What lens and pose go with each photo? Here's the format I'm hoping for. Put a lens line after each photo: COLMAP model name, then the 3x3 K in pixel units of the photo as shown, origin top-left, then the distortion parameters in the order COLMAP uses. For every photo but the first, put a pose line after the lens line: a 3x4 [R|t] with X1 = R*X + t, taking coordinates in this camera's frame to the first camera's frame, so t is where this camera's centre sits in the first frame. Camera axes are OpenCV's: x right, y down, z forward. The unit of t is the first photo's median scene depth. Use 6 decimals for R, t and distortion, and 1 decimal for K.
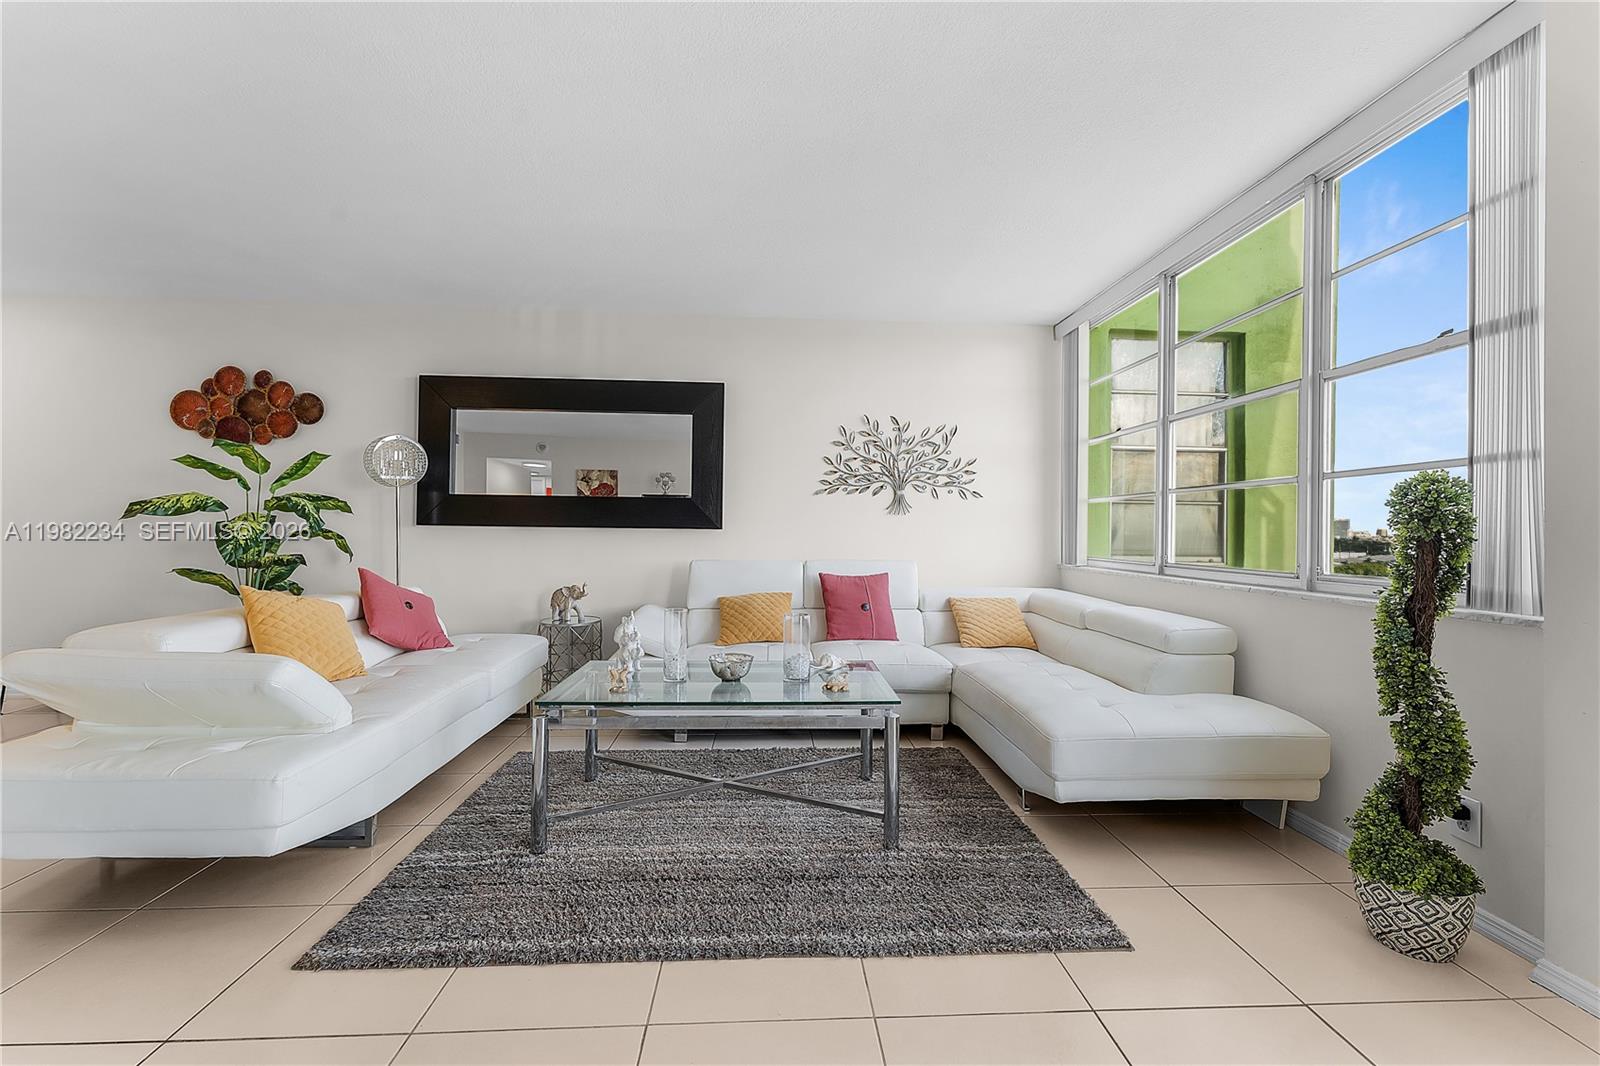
lens RADIAL K [[660.6, 0, 807.3], [0, 660.6, 525.5], [0, 0, 1]] dist [0.003643, 0.000468]
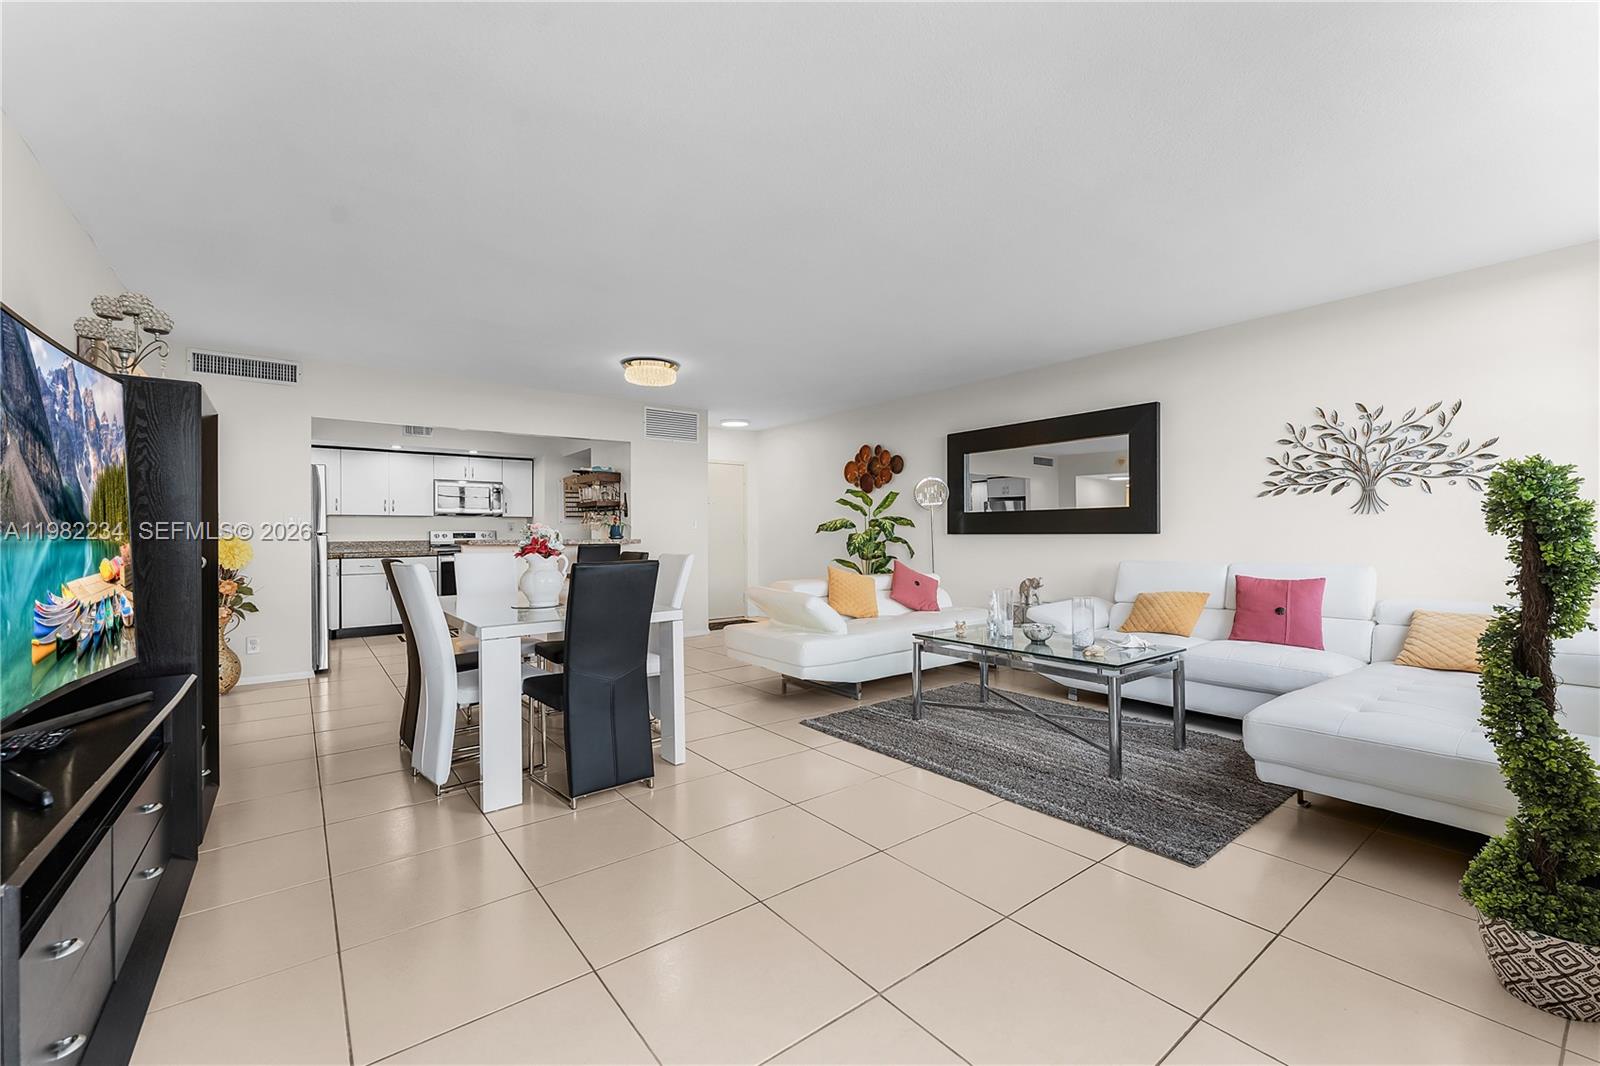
lens RADIAL K [[660.6, 0, 807.6], [0, 660.6, 536.6], [0, 0, 1]] dist [0.003643, 0.000468]
pose [[0.573951, -0.012578, -0.818793, 0.493918], [0.016872, 0.999851, -0.003532, 0.005241], [0.818716, -0.011788, 0.574078, -0.134731]]
